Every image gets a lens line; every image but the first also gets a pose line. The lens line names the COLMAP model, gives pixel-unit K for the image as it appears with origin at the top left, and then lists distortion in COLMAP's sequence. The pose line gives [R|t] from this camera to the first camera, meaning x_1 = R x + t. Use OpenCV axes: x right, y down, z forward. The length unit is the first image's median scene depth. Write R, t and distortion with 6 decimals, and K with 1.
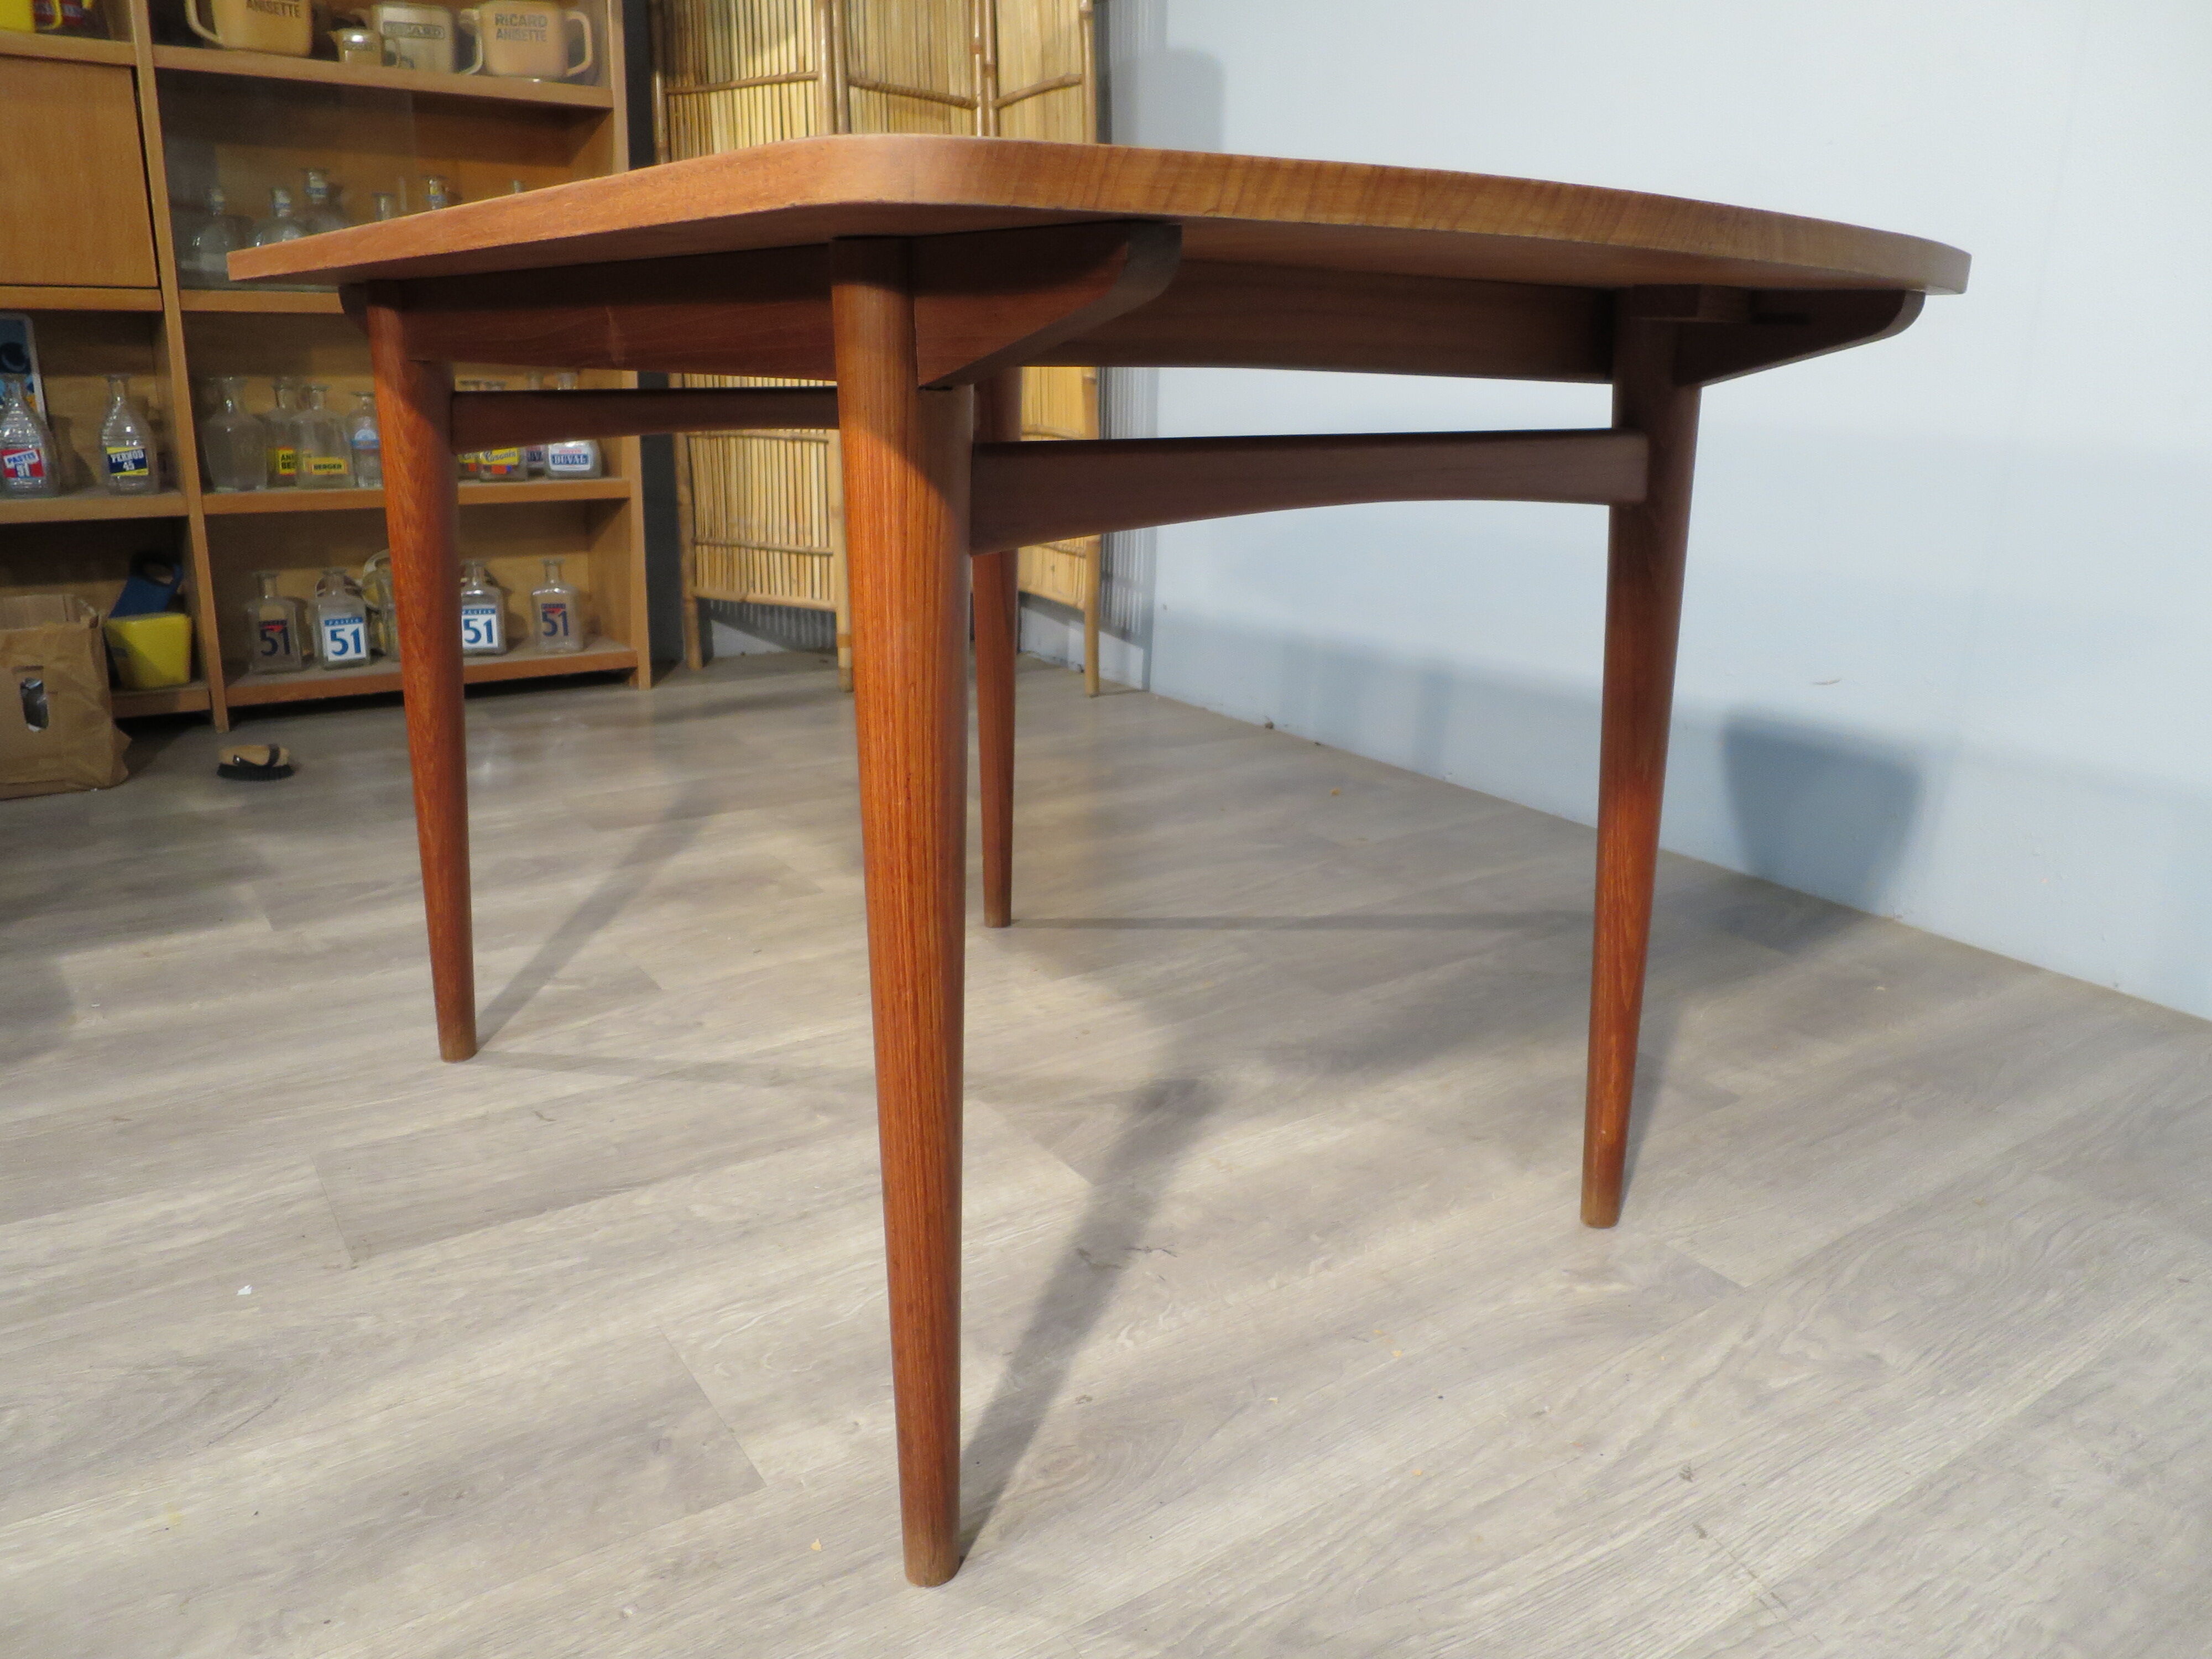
lens RADIAL K [[1601.8, 0, 1108.9], [0, 1601.8, 818.6], [0, 0, 1]] dist [-0.045314, 0.008508]
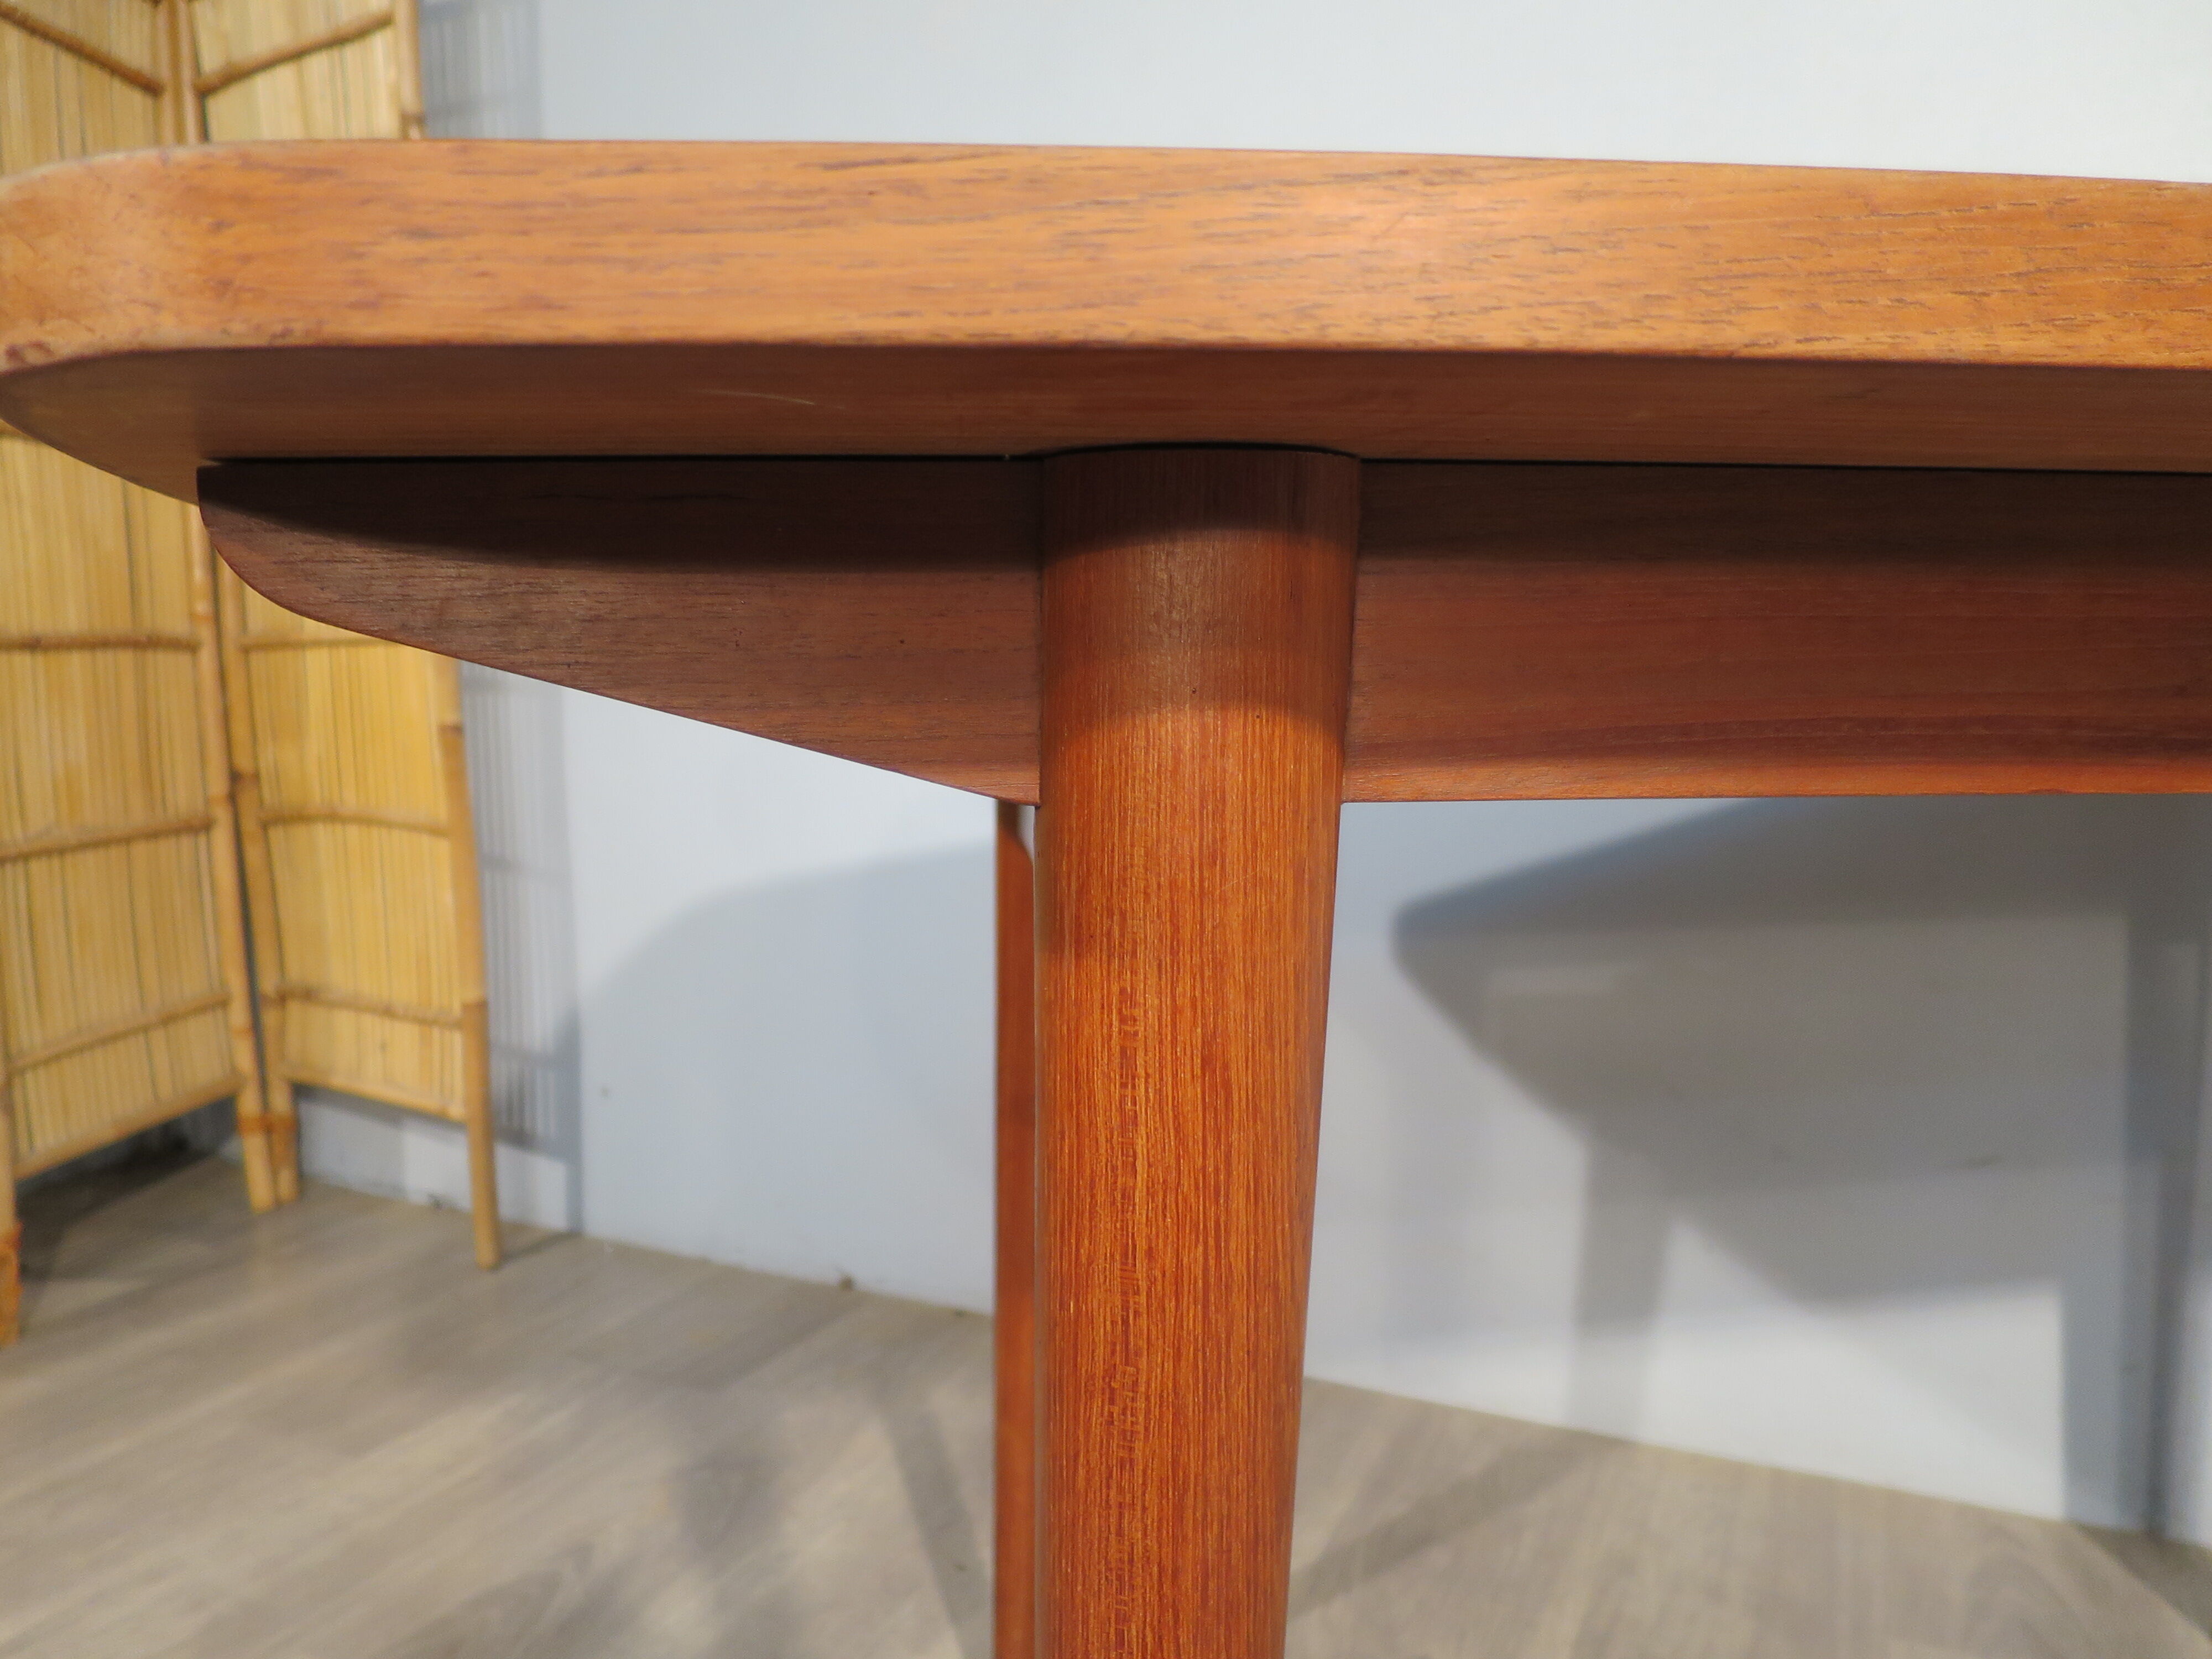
lens RADIAL K [[1601.8, 0, 1107.6], [0, 1601.8, 831.2], [0, 0, 1]] dist [-0.045314, 0.008508]
pose [[0.865710, -0.075966, 0.494747, -0.103977], [0.160709, 0.978269, -0.131001, -0.141299], [-0.474044, 0.192920, 0.859106, 0.456354]]
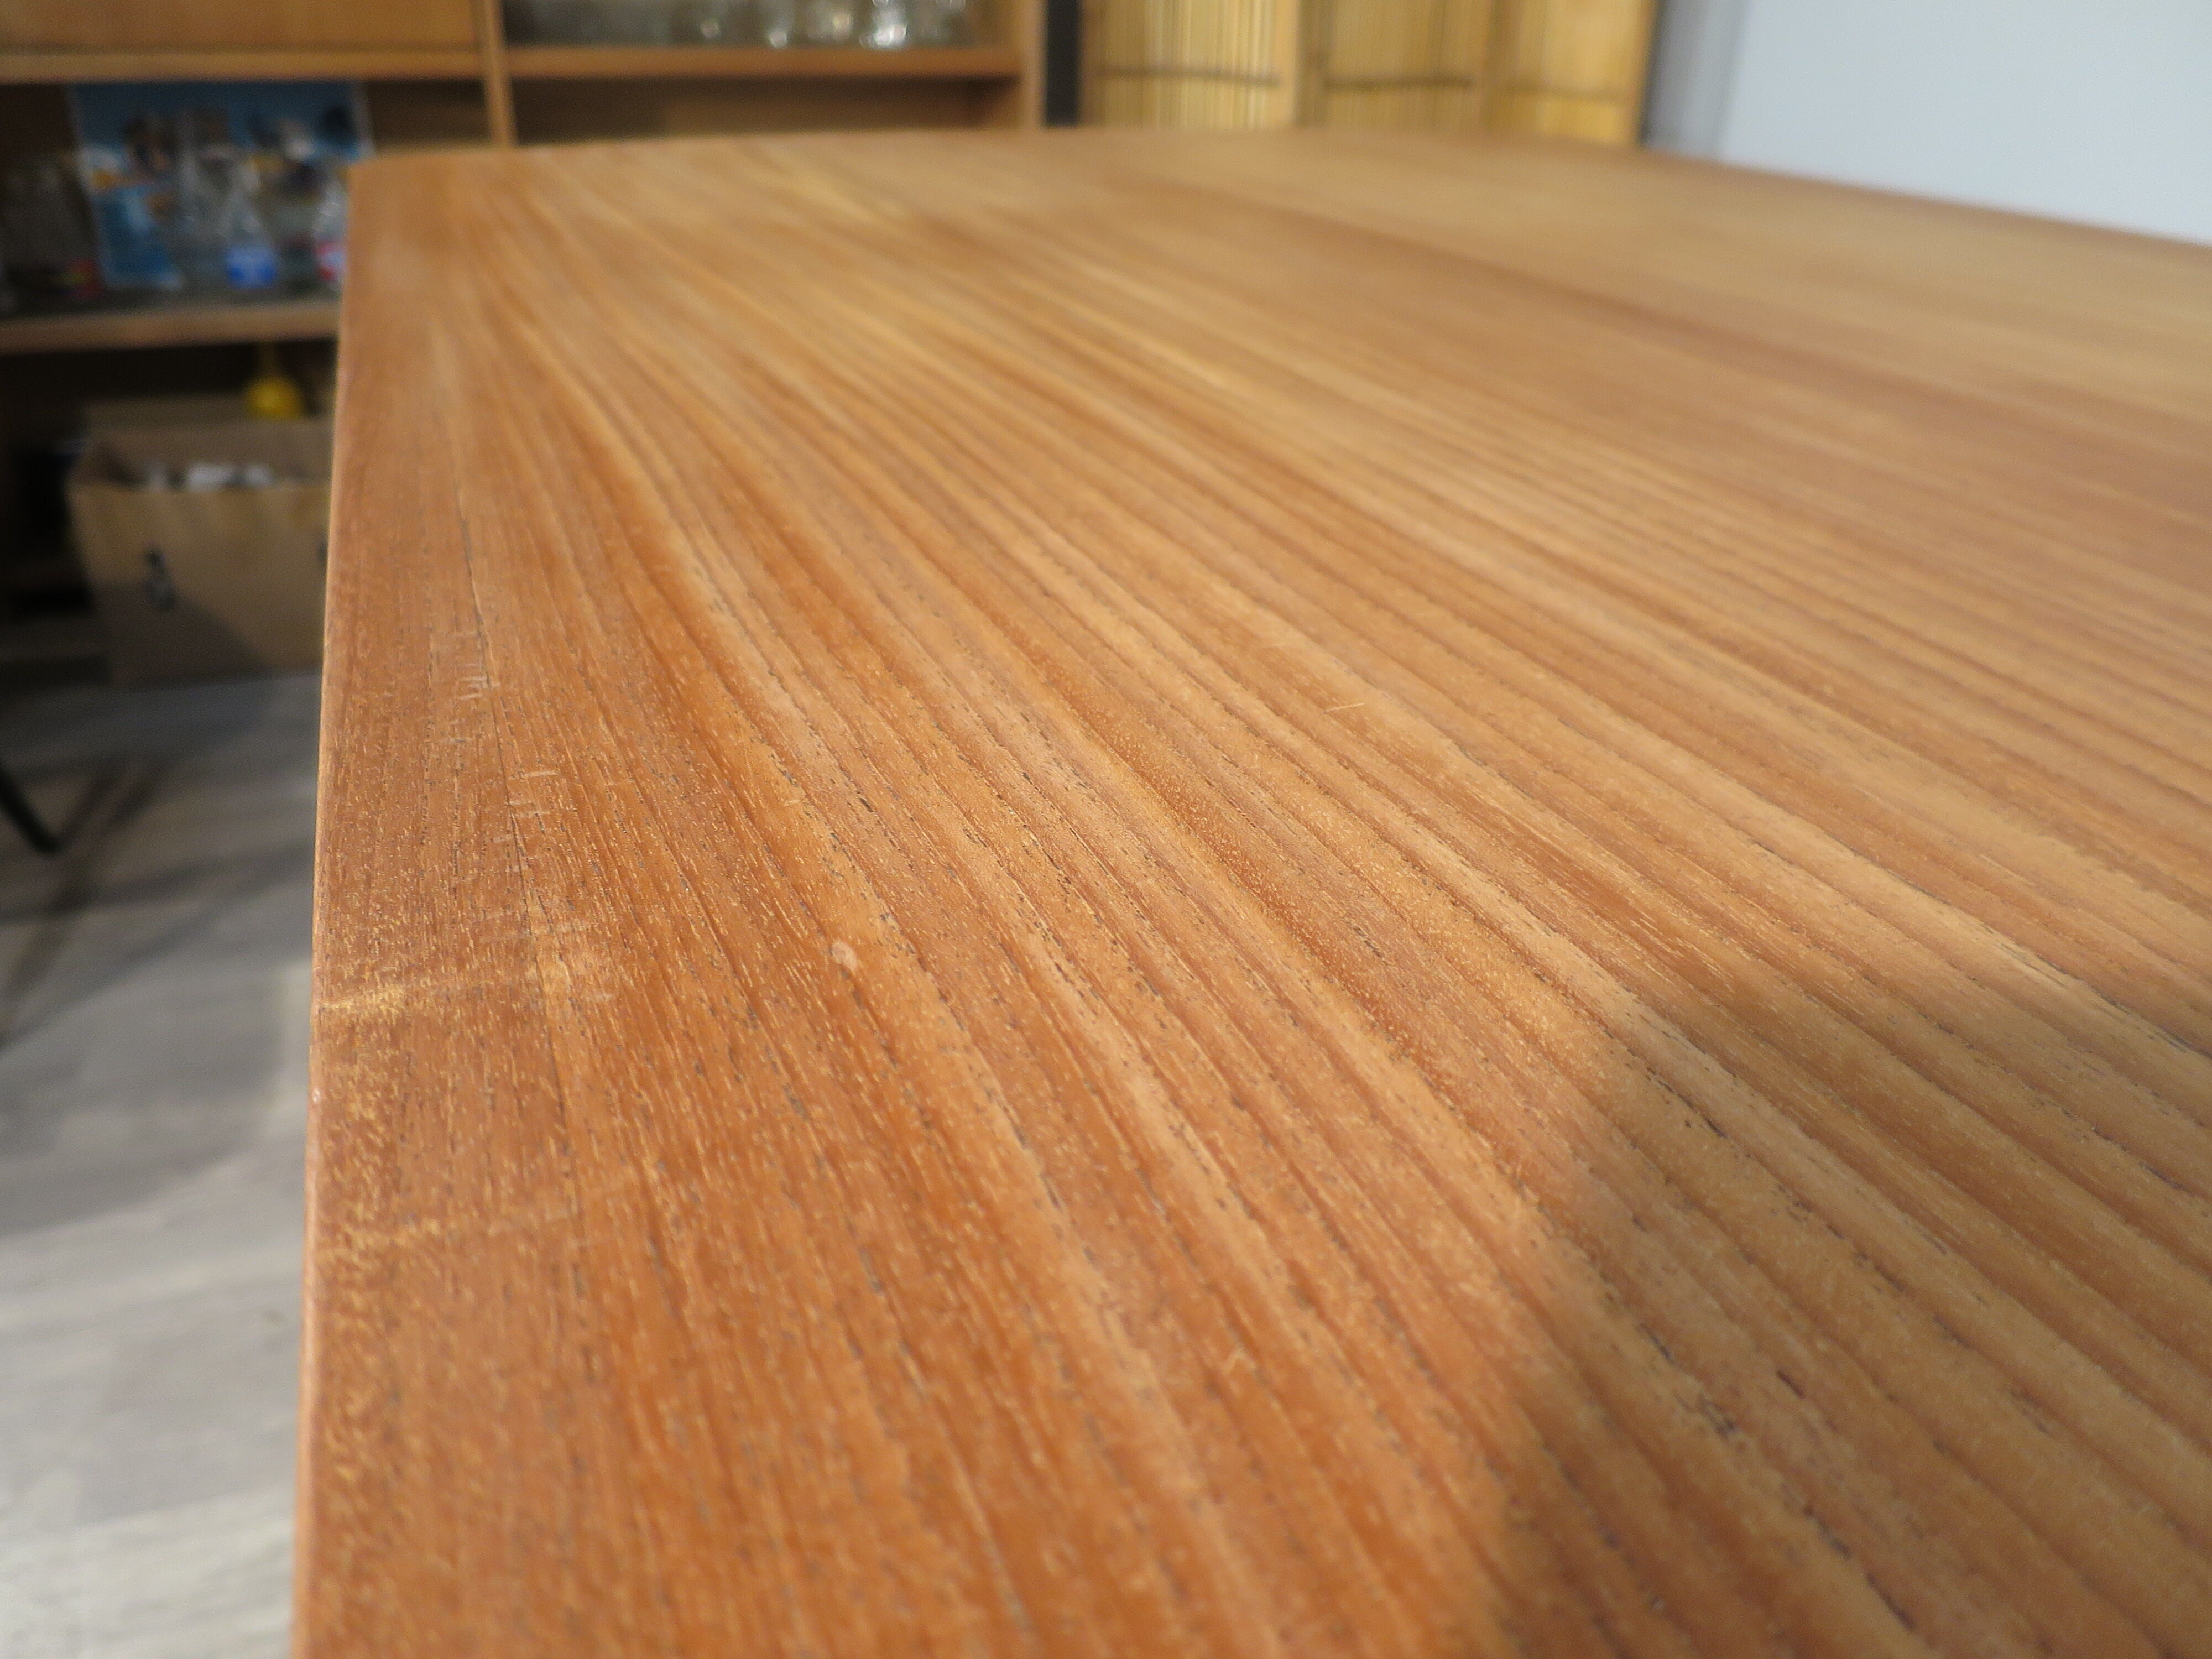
lens RADIAL K [[1601.8, 0, 1111.3], [0, 1601.8, 824.8], [0, 0, 1]] dist [-0.045314, 0.008508]
pose [[0.963845, 0.126691, -0.234417, -0.030155], [-0.076145, 0.974010, 0.213322, -0.132693], [0.255351, -0.187759, 0.948442, 0.203505]]
